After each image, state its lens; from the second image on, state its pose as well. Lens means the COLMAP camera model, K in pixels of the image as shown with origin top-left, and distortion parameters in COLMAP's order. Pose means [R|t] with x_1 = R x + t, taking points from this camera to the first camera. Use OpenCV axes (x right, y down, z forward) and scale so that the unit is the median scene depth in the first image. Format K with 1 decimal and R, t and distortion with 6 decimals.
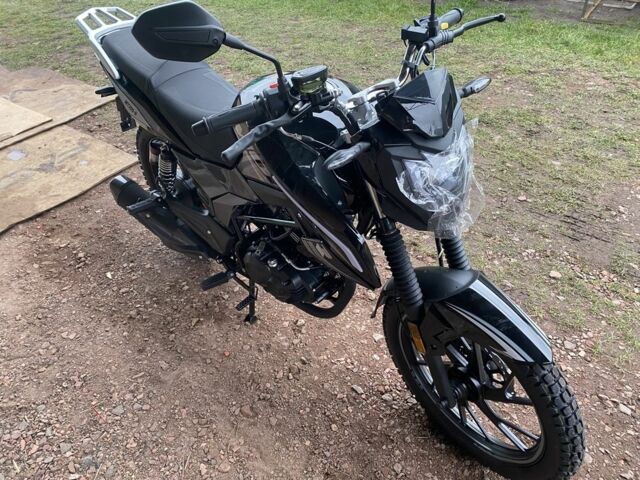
lens RADIAL K [[467.4, 0, 325.4], [0, 467.4, 243.9], [0, 0, 1]] dist [0.013890, -0.005451]
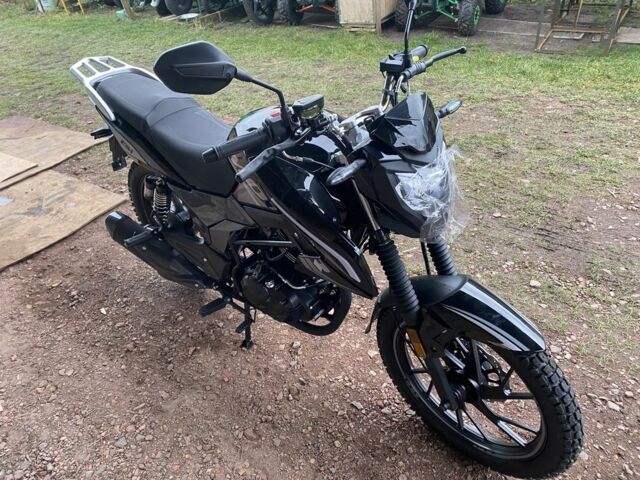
lens RADIAL K [[464.5, 0, 320.0], [0, 464.5, 240.0], [0, 0, 1]] dist [0.008286, 0.001213]
pose [[0.997775, -0.055531, 0.036891, -0.028726], [0.058259, 0.995287, -0.077524, 0.024658], [-0.032412, 0.079501, 0.996308, -0.037793]]
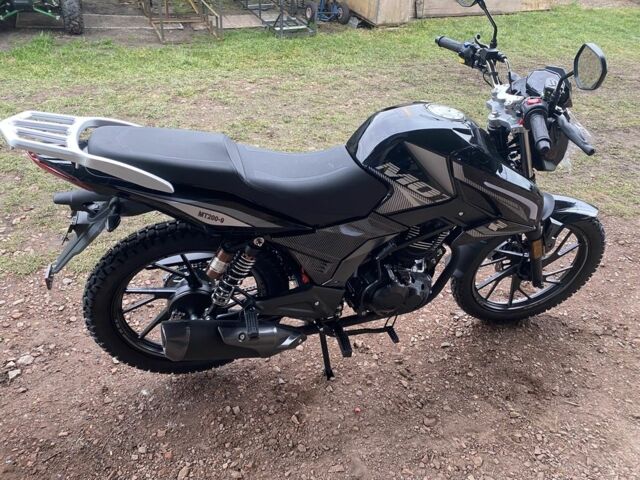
lens RADIAL K [[456.0, 0, 321.1], [0, 456.0, 240.1], [0, 0, 1]] dist [0.009705, 0.000605]
pose [[0.525591, -0.450778, 0.721494, -0.805363], [0.479238, 0.857598, 0.186700, -0.286980], [-0.702912, 0.247639, 0.666775, 0.359784]]
